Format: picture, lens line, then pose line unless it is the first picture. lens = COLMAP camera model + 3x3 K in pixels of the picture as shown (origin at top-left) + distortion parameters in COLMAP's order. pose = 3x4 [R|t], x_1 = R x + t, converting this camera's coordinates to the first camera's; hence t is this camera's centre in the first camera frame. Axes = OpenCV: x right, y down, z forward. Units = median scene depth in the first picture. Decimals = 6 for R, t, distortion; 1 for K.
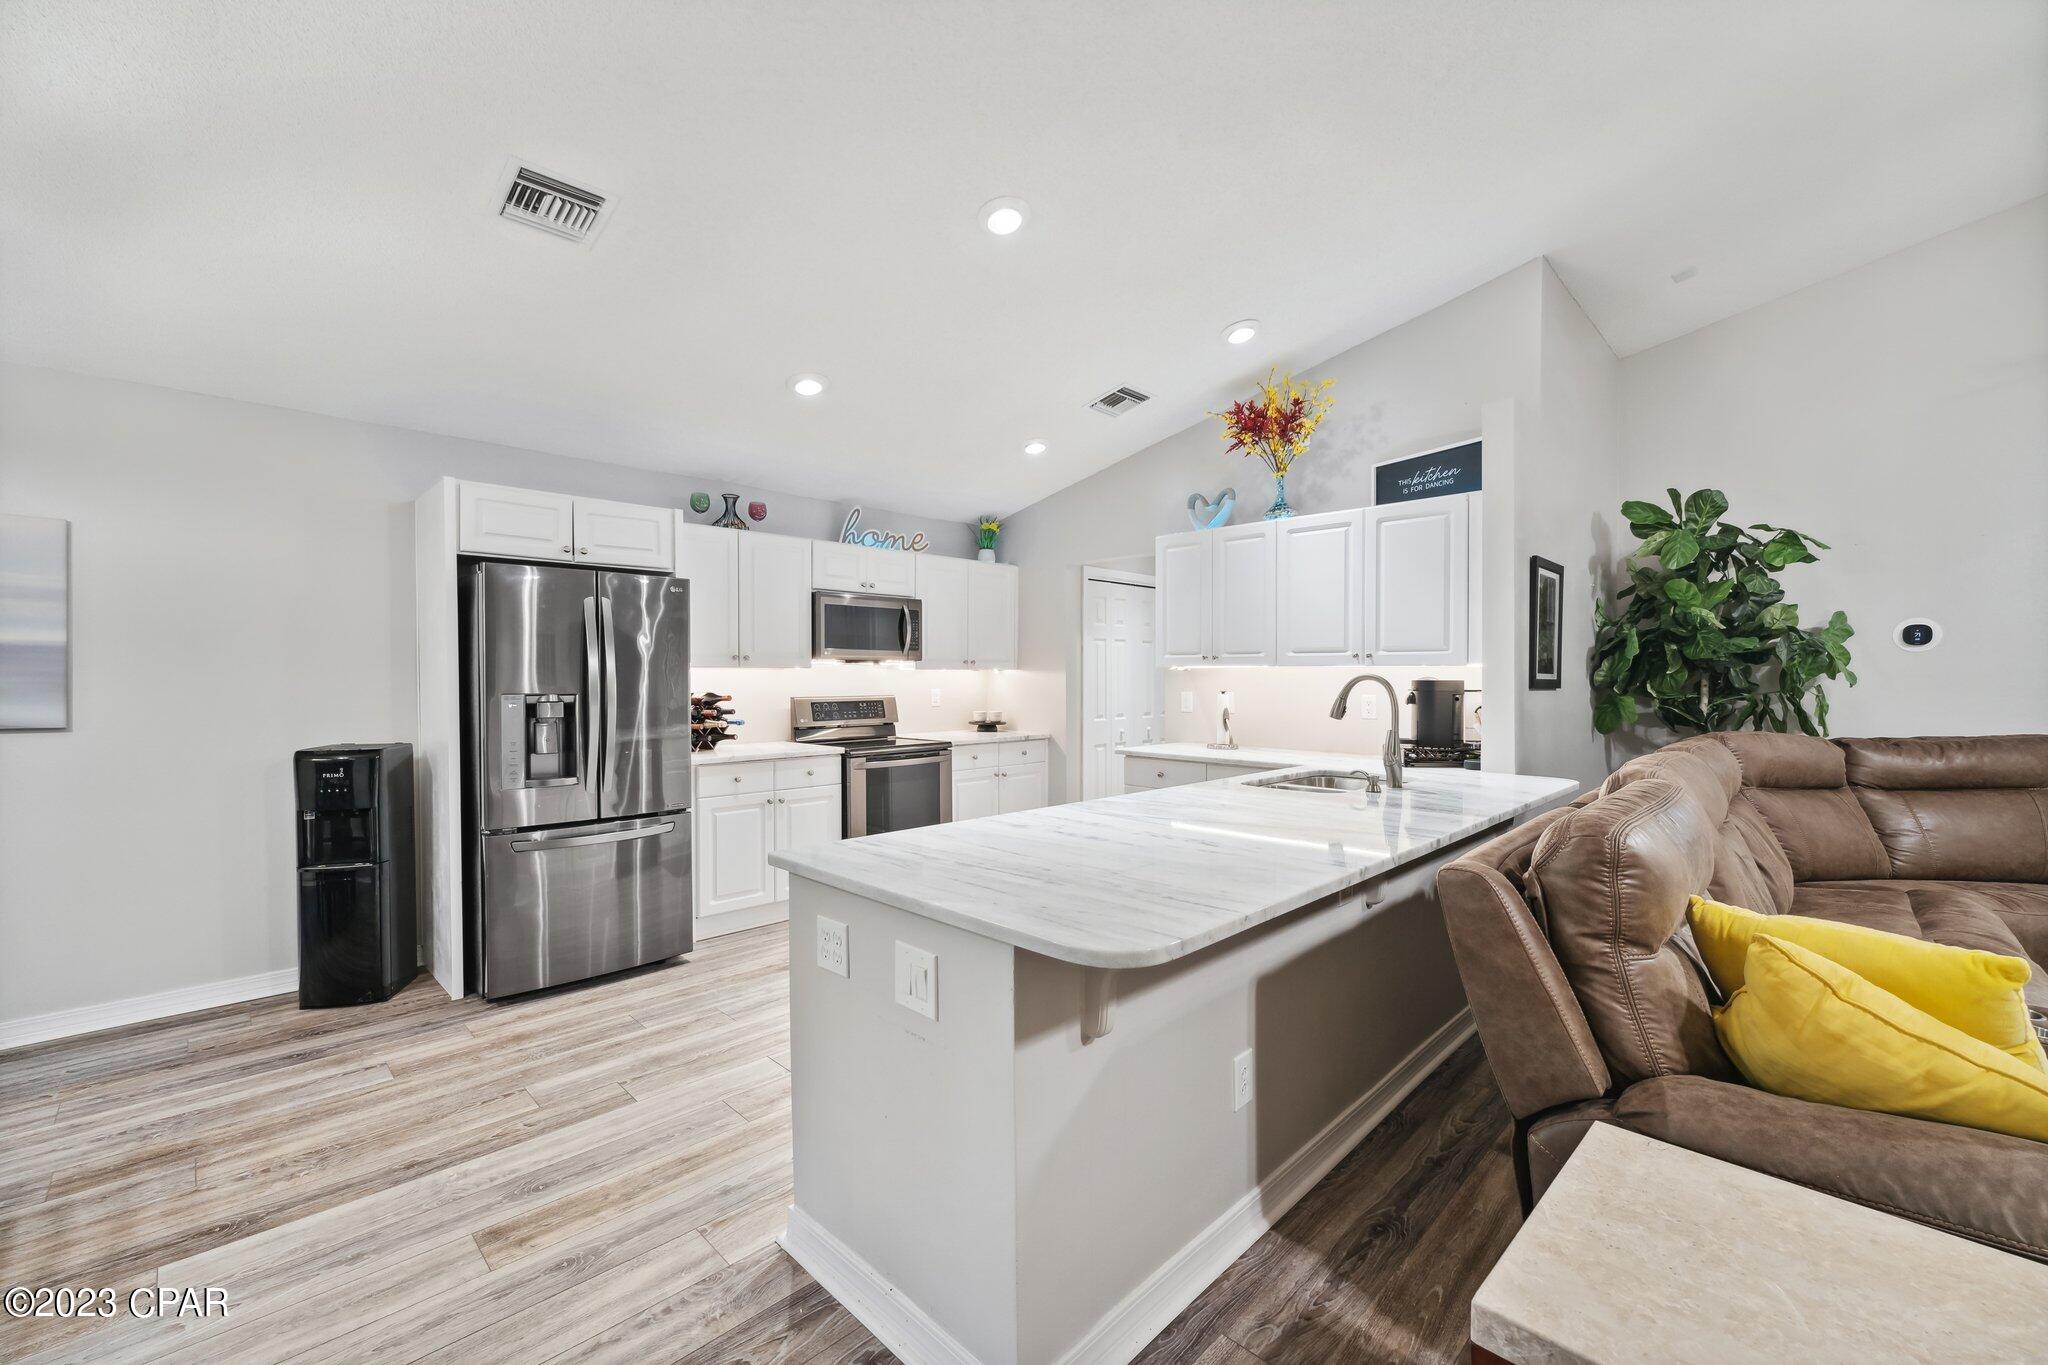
lens RADIAL K [[833.9, 0, 1019.2], [0, 833.9, 687.2], [0, 0, 1]] dist [-0.005806, 0.000447]
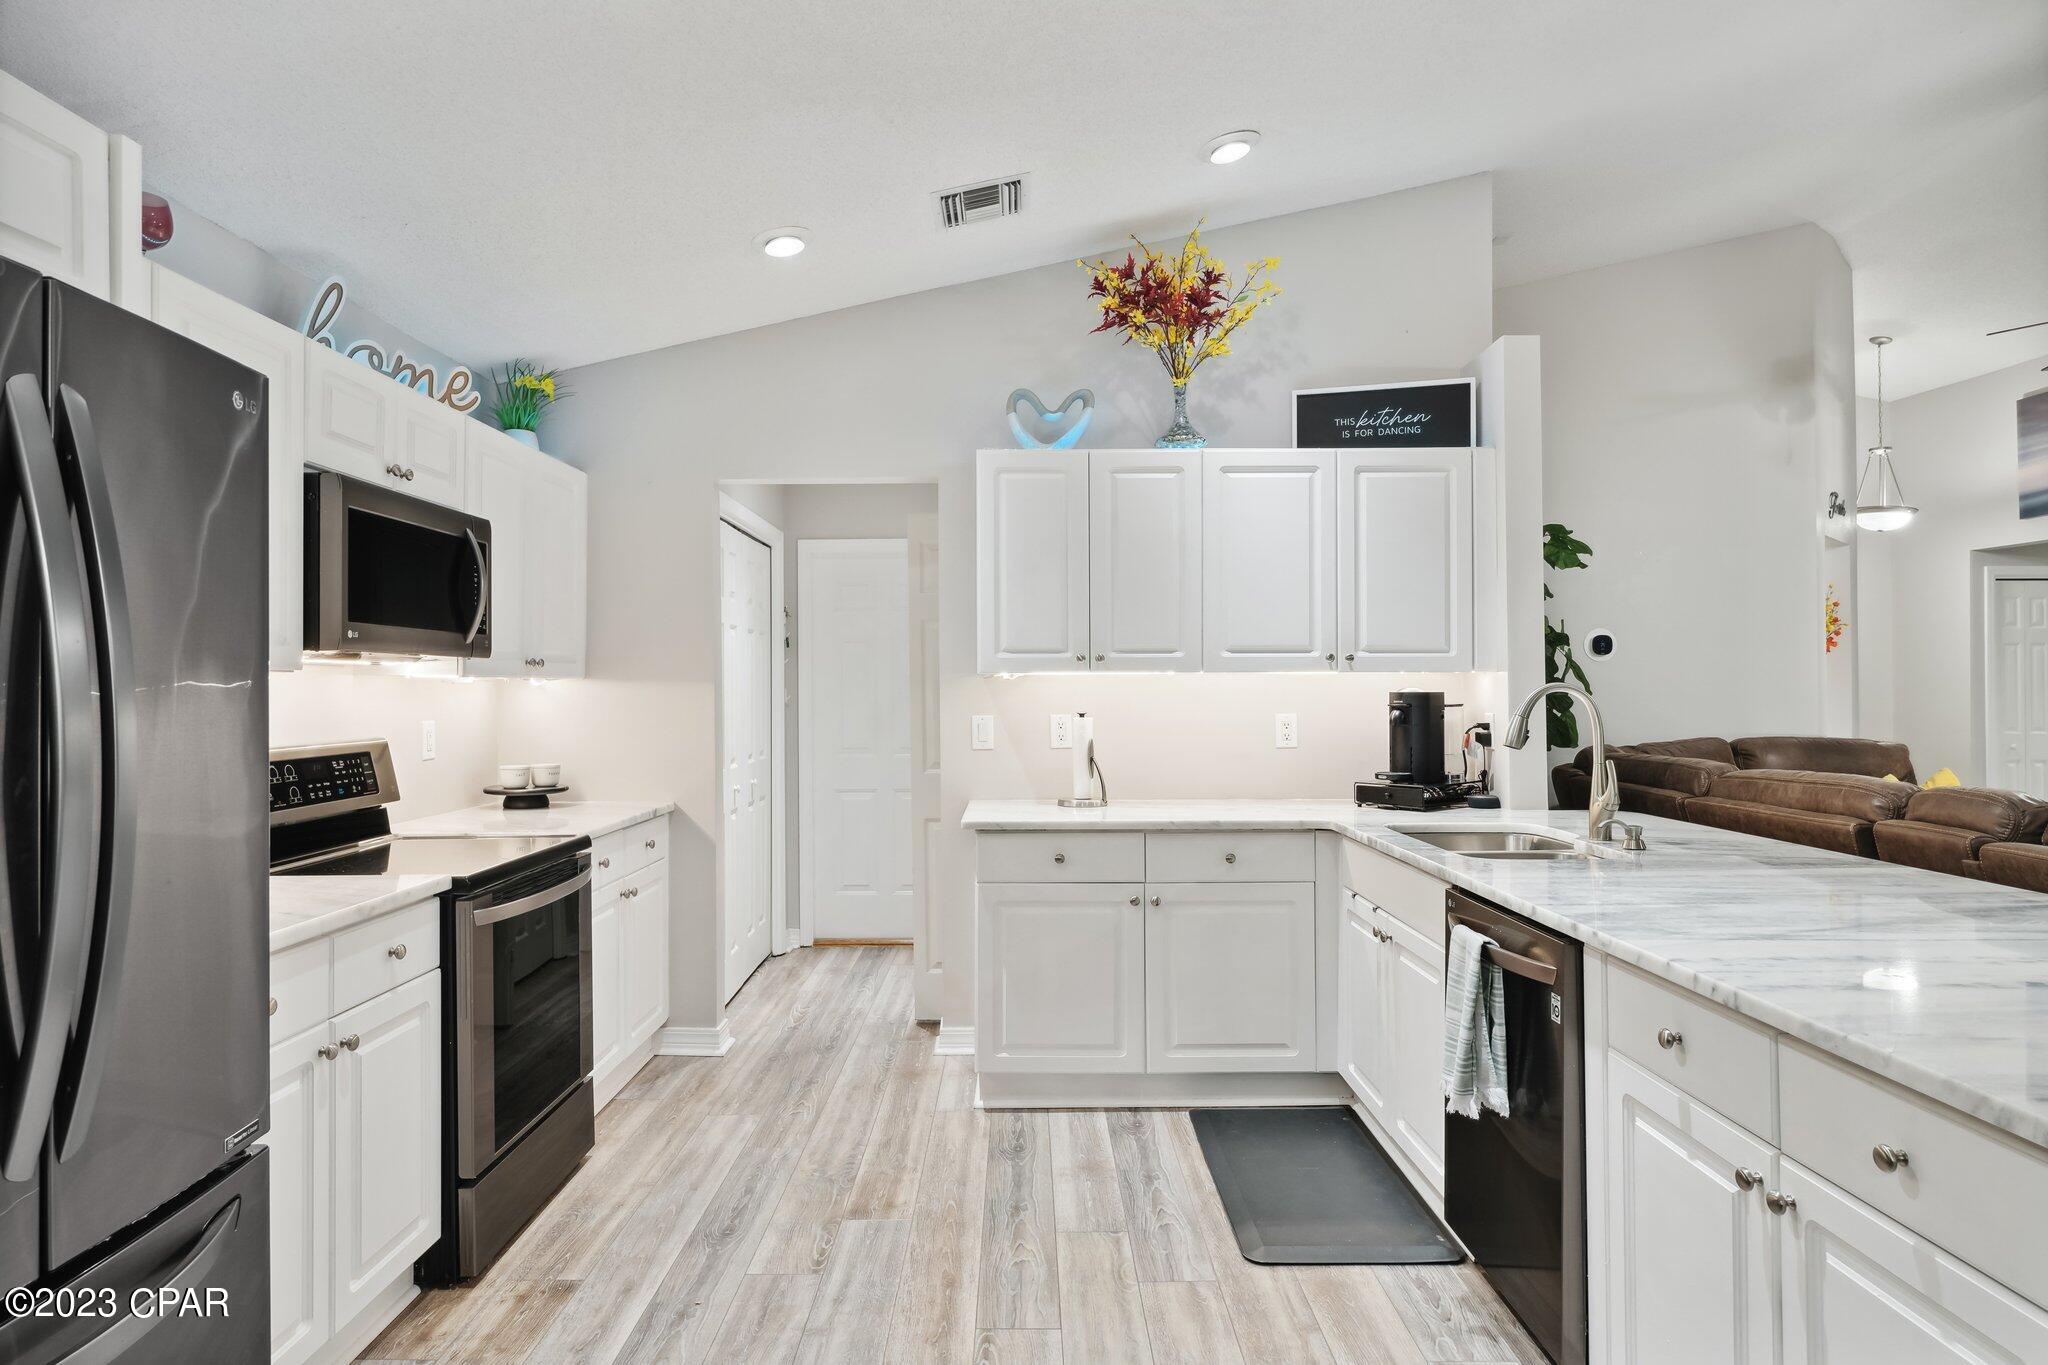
lens RADIAL K [[1185.6, 0, 1020.1], [0, 1185.6, 669.9], [0, 0, 1]] dist [-0.000697, -0.001578]
pose [[0.706923, 0.005964, 0.707266, -0.451137], [0.016642, 0.999547, -0.025062, -0.006125], [-0.707095, 0.029487, 0.706503, 0.445907]]
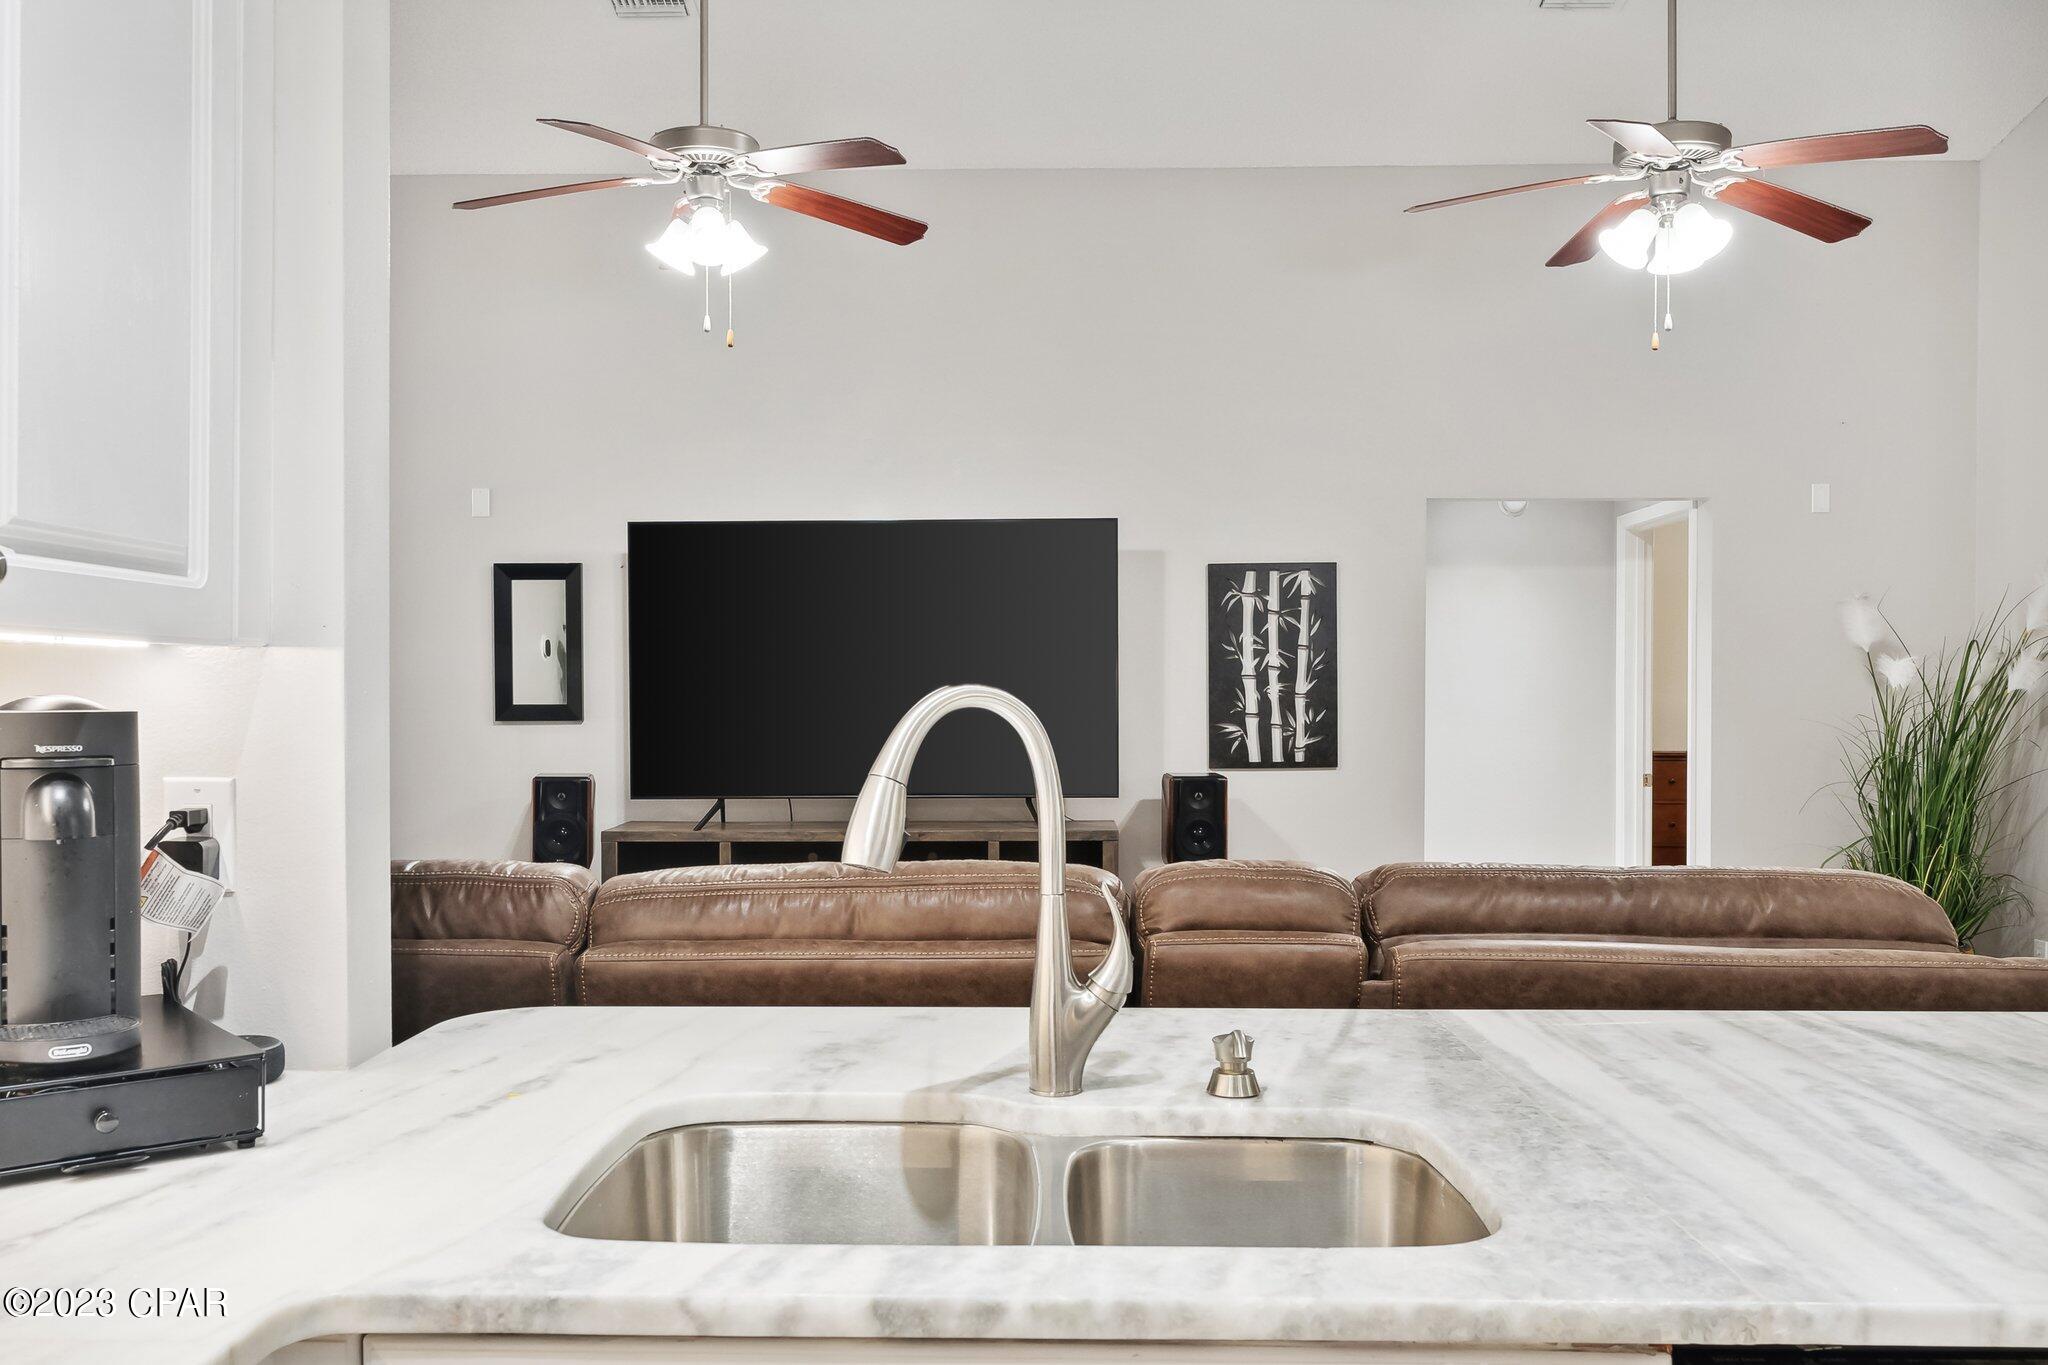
lens RADIAL K [[1664.5, 0, 1016.2], [0, 1664.5, 695.5], [0, 0, 1]] dist [-0.000784, 0.000114]
pose [[-0.694580, -0.001901, 0.719413, 0.043554], [0.011476, 0.999840, 0.013722, -0.013337], [-0.719324, 0.017787, -0.694447, 0.992371]]
